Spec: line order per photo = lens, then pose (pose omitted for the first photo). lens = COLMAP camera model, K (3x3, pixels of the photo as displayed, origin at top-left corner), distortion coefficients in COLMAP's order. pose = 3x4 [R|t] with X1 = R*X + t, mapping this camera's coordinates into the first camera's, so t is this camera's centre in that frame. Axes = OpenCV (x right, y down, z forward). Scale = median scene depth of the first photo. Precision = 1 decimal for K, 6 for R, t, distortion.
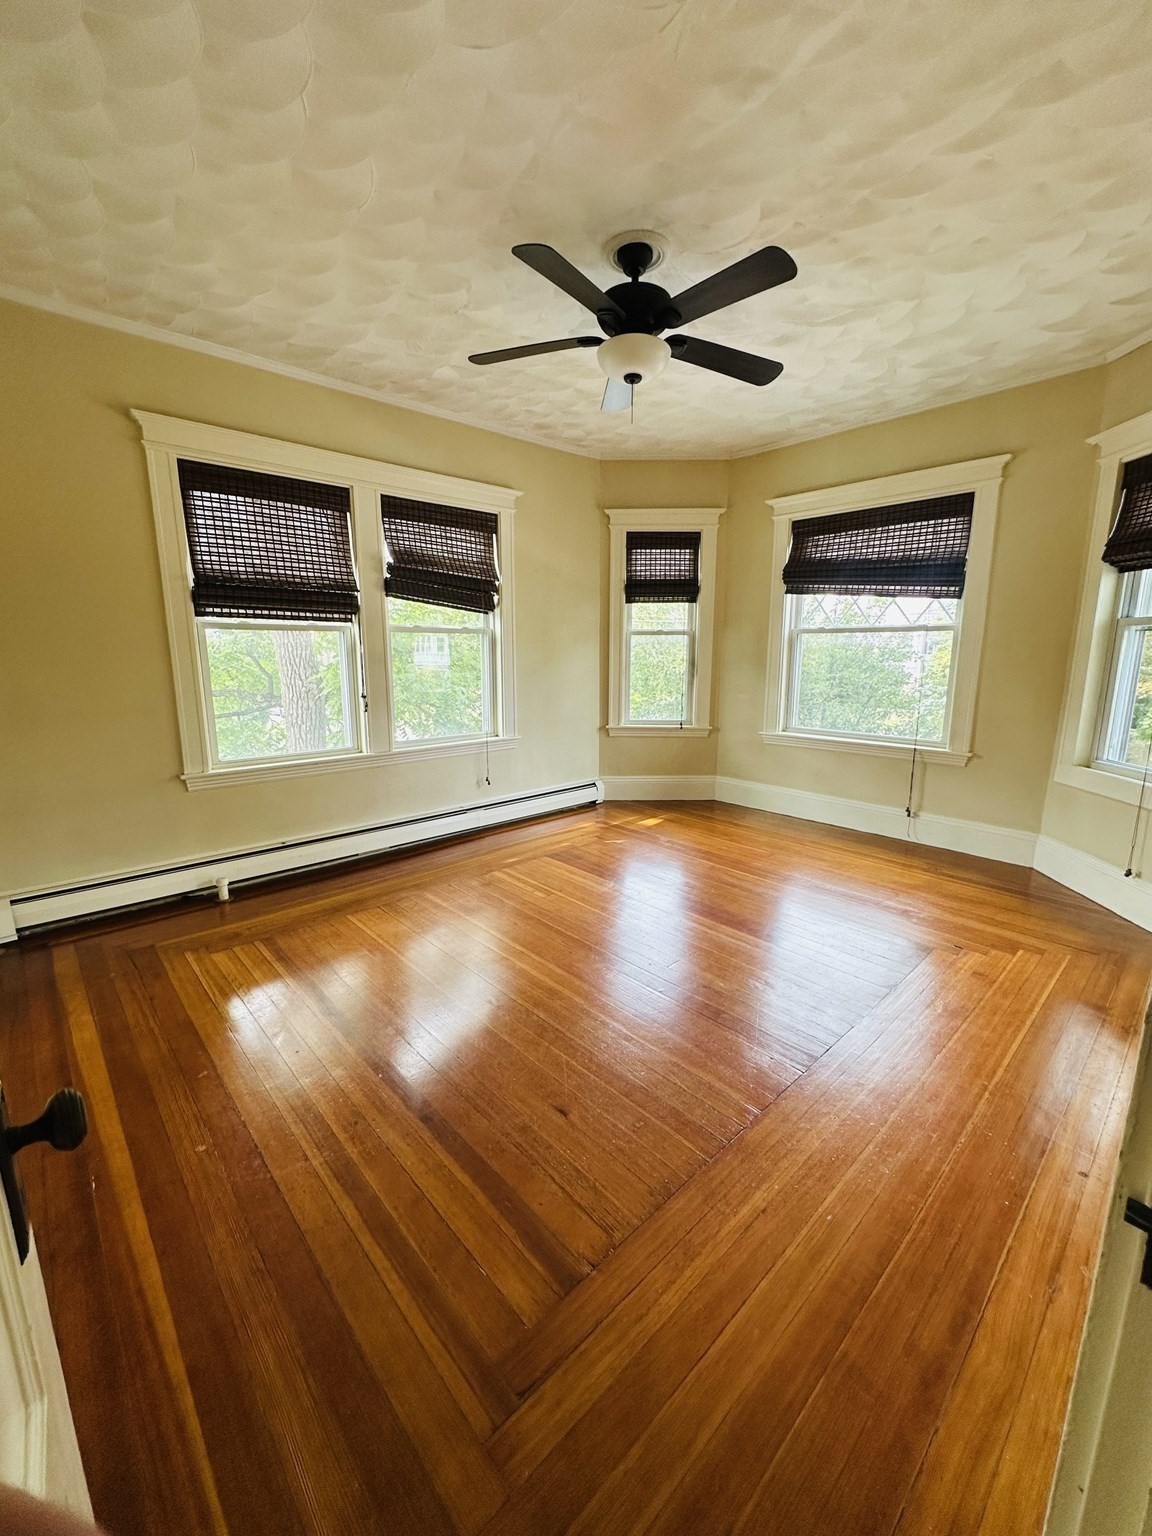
lens RADIAL K [[614.9, 0, 578.5], [0, 614.9, 768.2], [0, 0, 1]] dist [-0.002810, 0.001104]
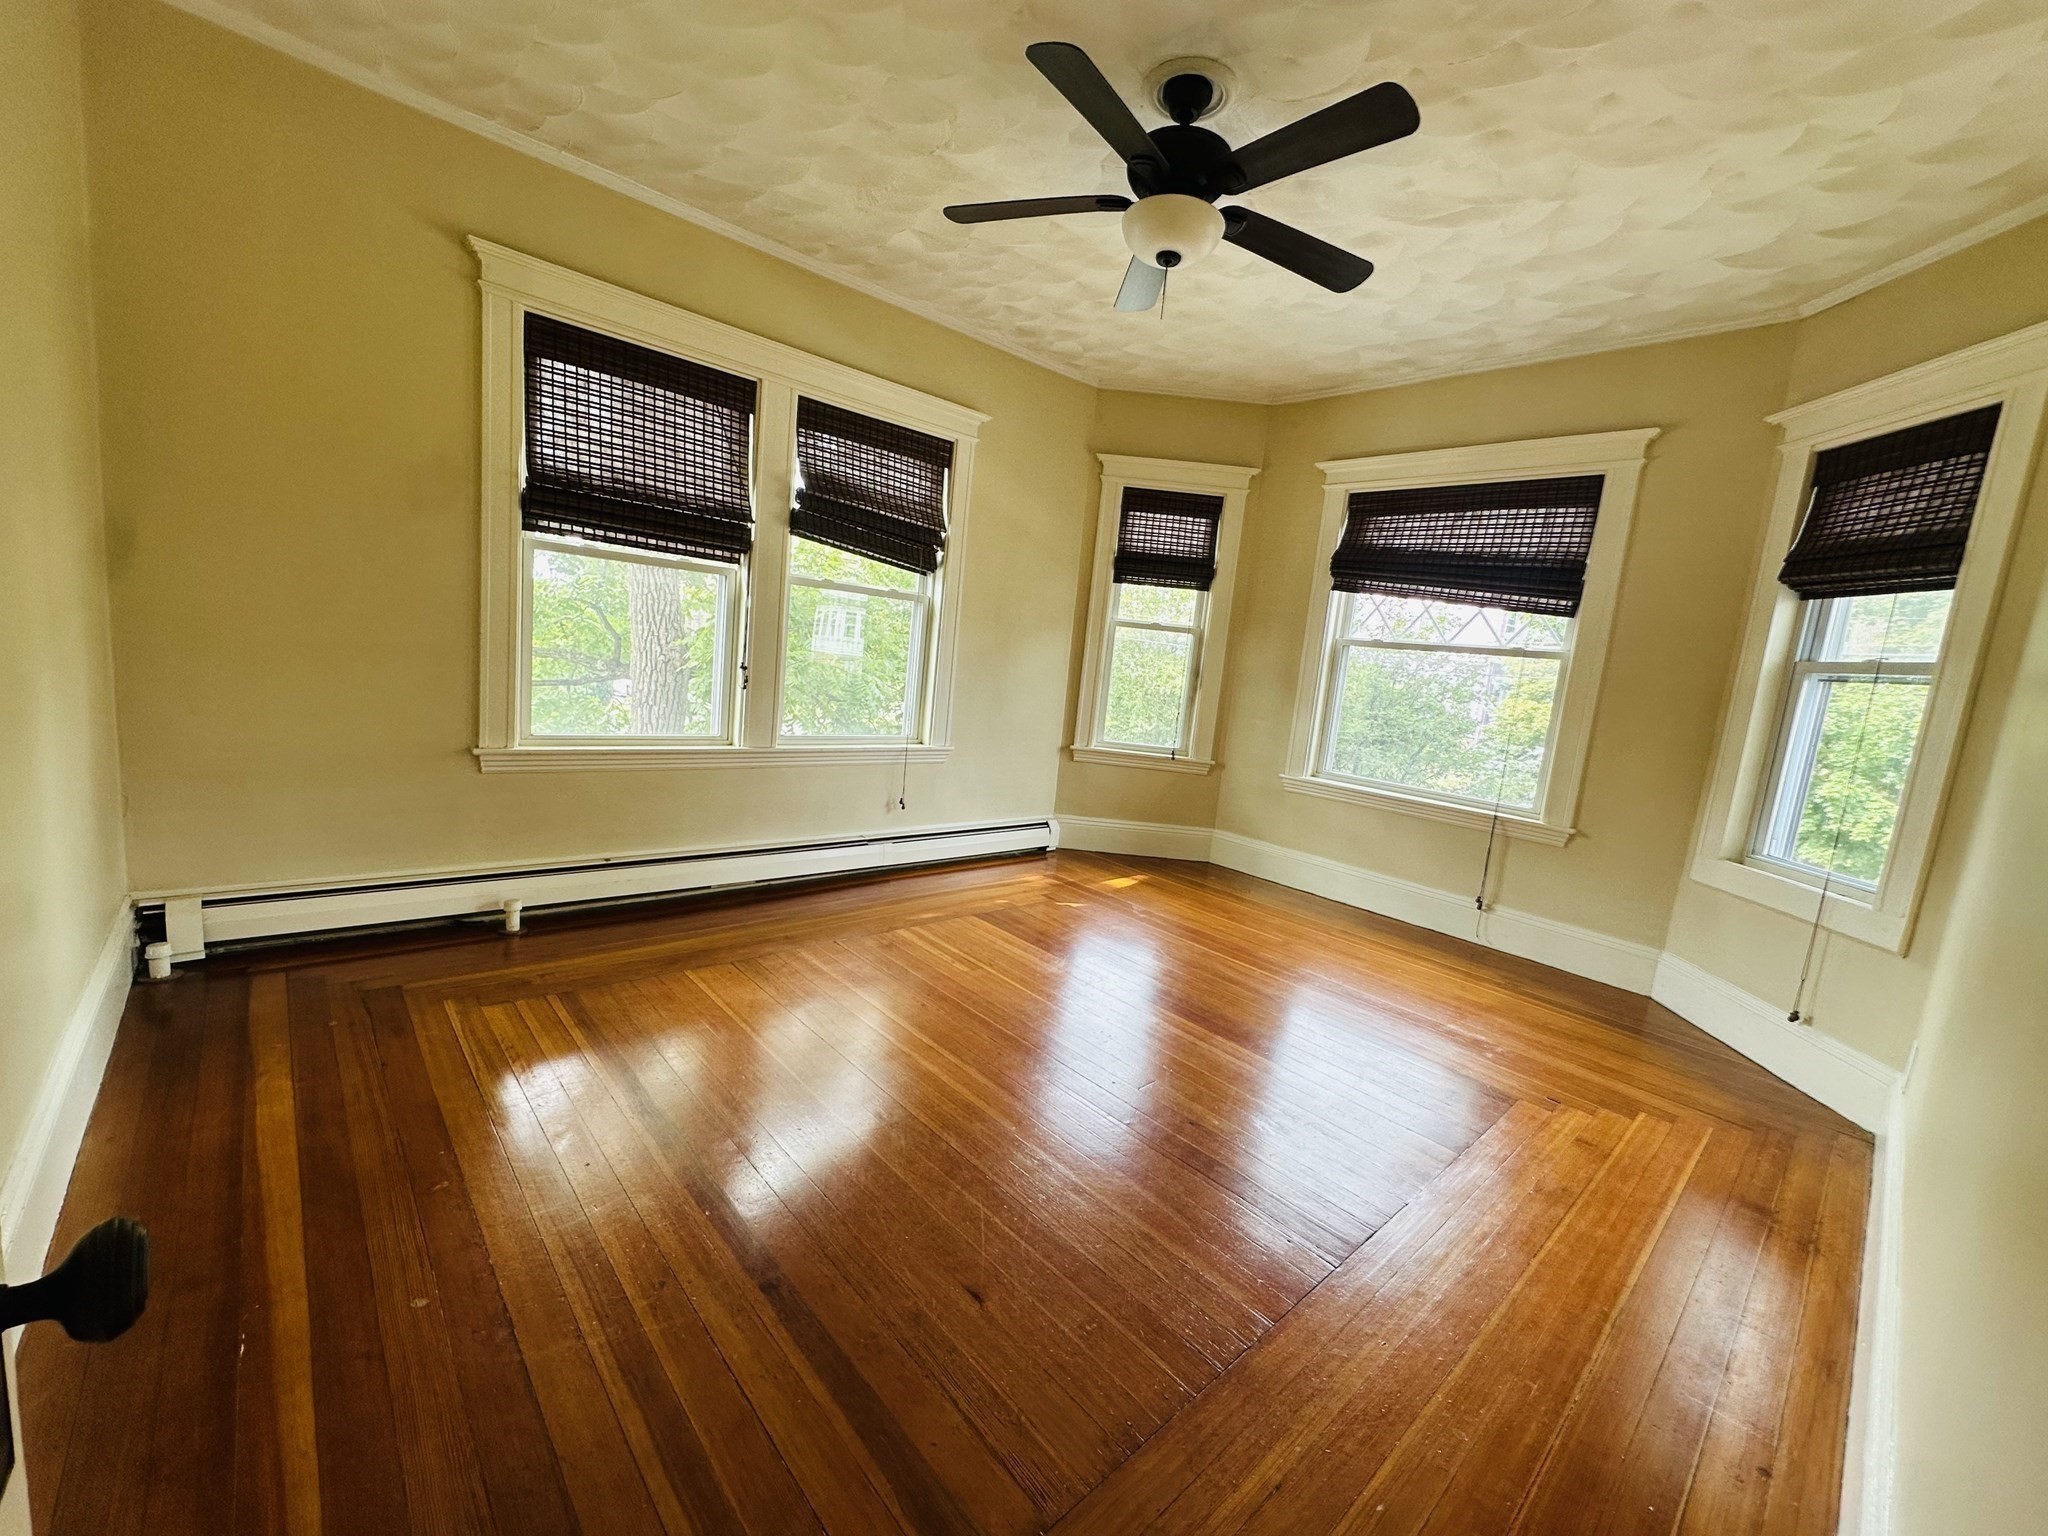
lens RADIAL K [[819.8, 0, 1026.6], [0, 819.8, 771.5], [0, 0, 1]] dist [-0.002810, 0.001104]
pose [[0.995065, 0.098854, 0.008568, -0.021044], [-0.098374, 0.994134, -0.044940, 0.018720], [-0.012961, 0.043875, 0.998953, 0.054971]]
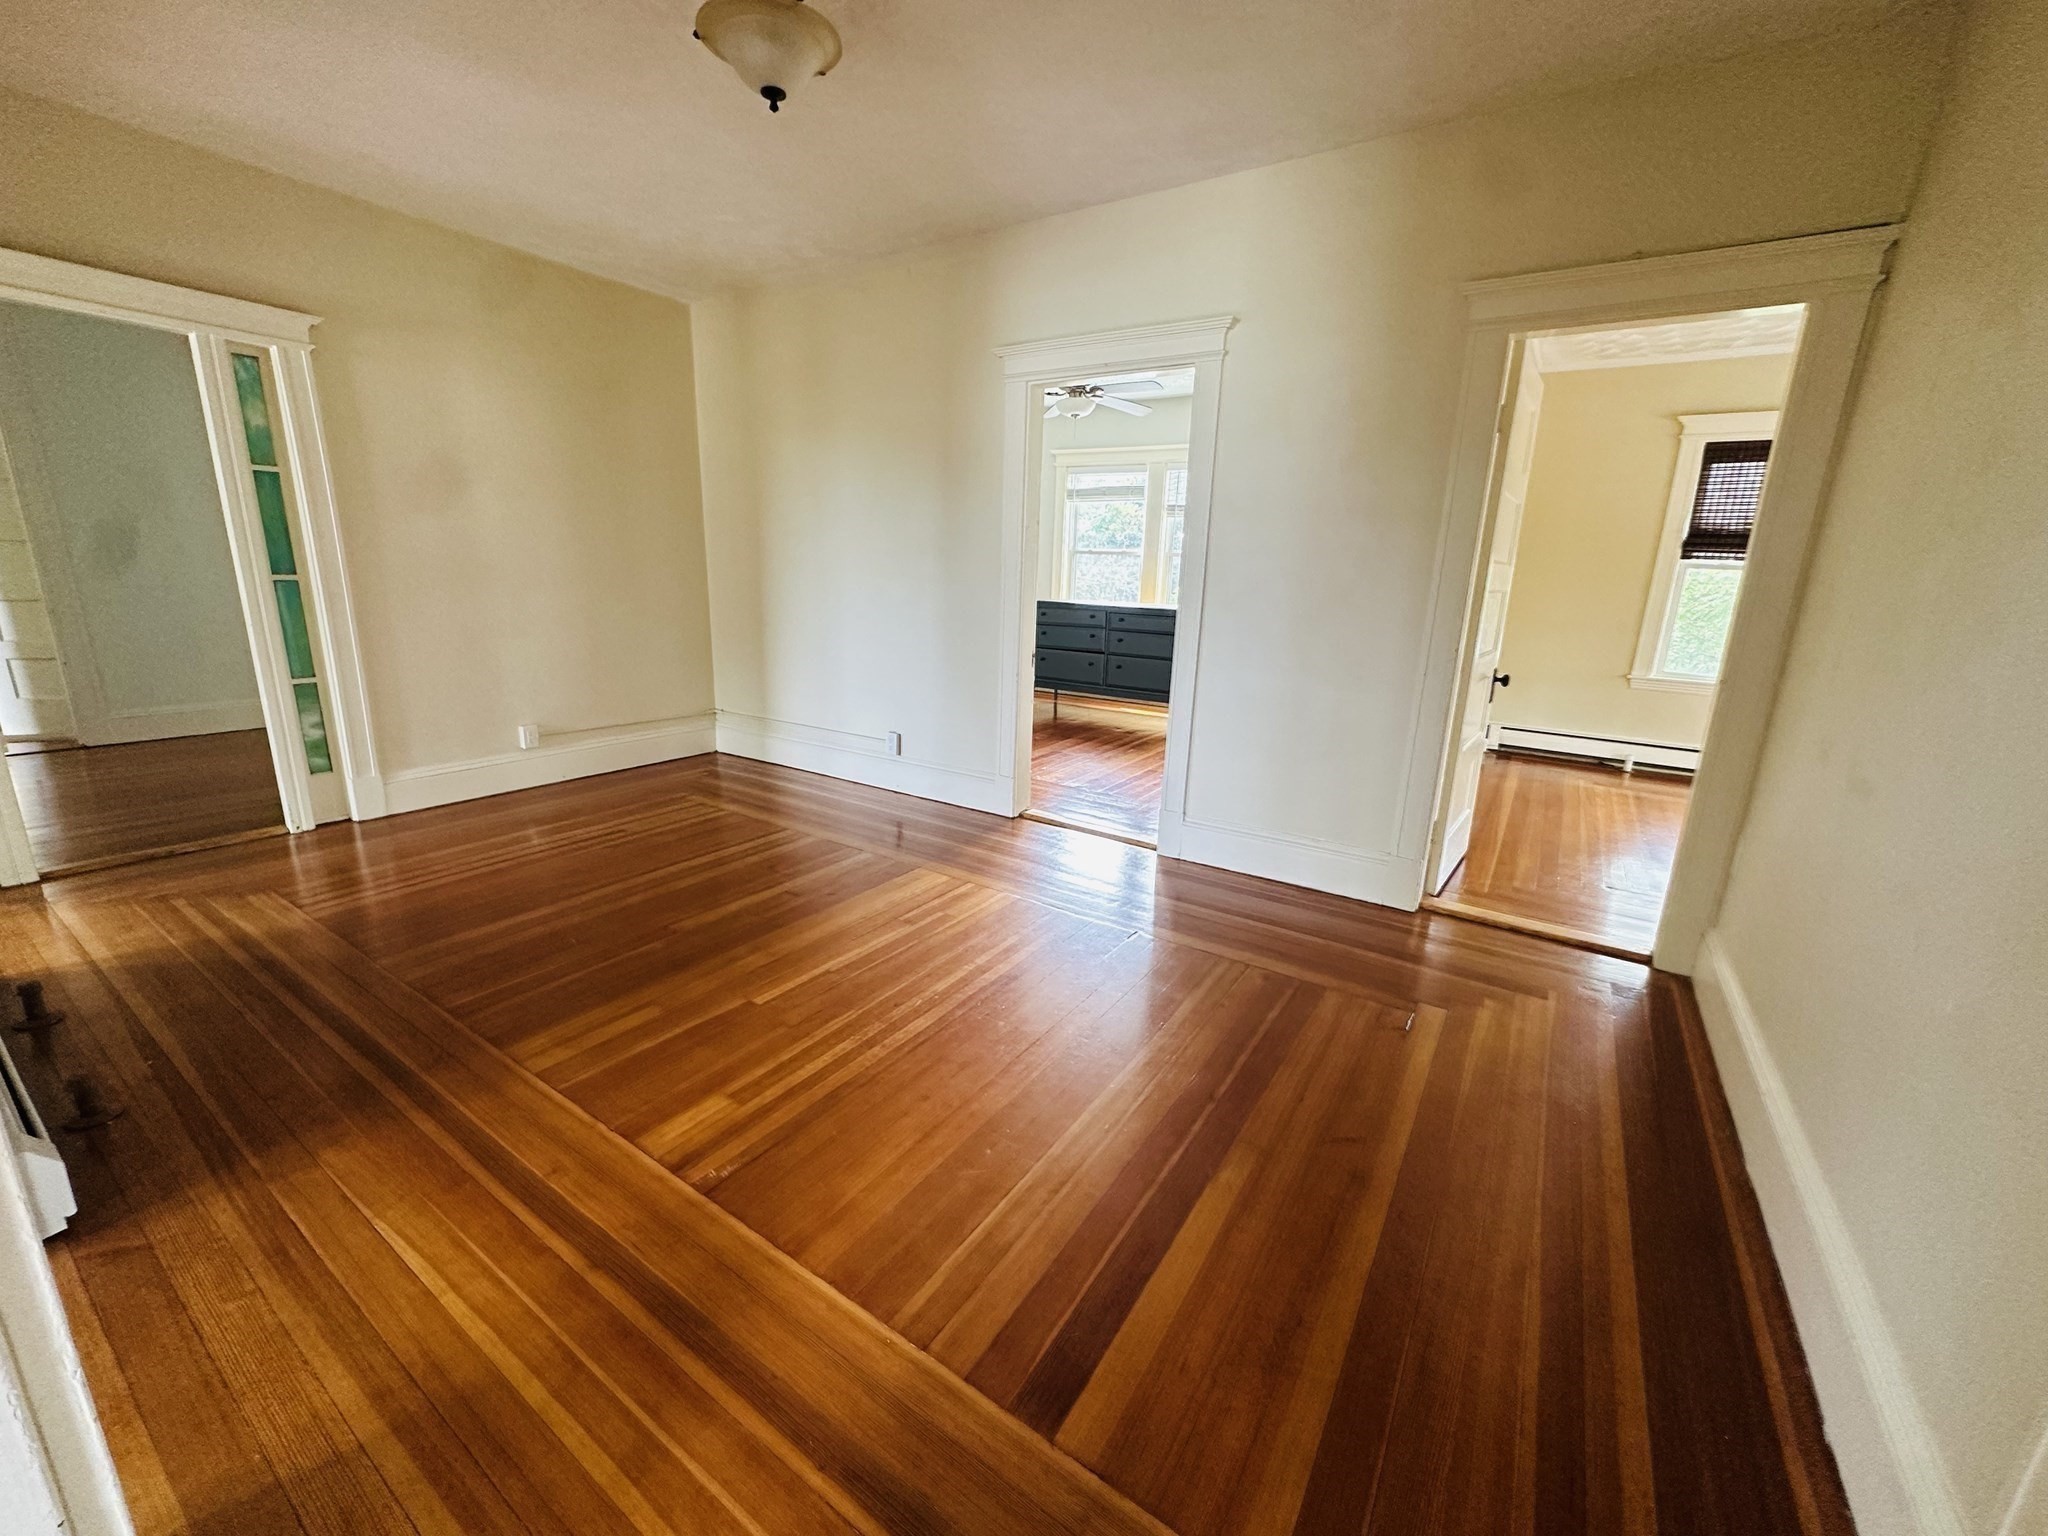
lens RADIAL K [[819.8, 0, 1029.7], [0, 819.8, 765.9], [0, 0, 1]] dist [-0.002810, 0.001104]
pose [[0.234010, 0.242107, -0.941607, 0.868974], [-0.219813, 0.956595, 0.191332, 0.159024], [0.947059, 0.162204, 0.277071, -0.794603]]
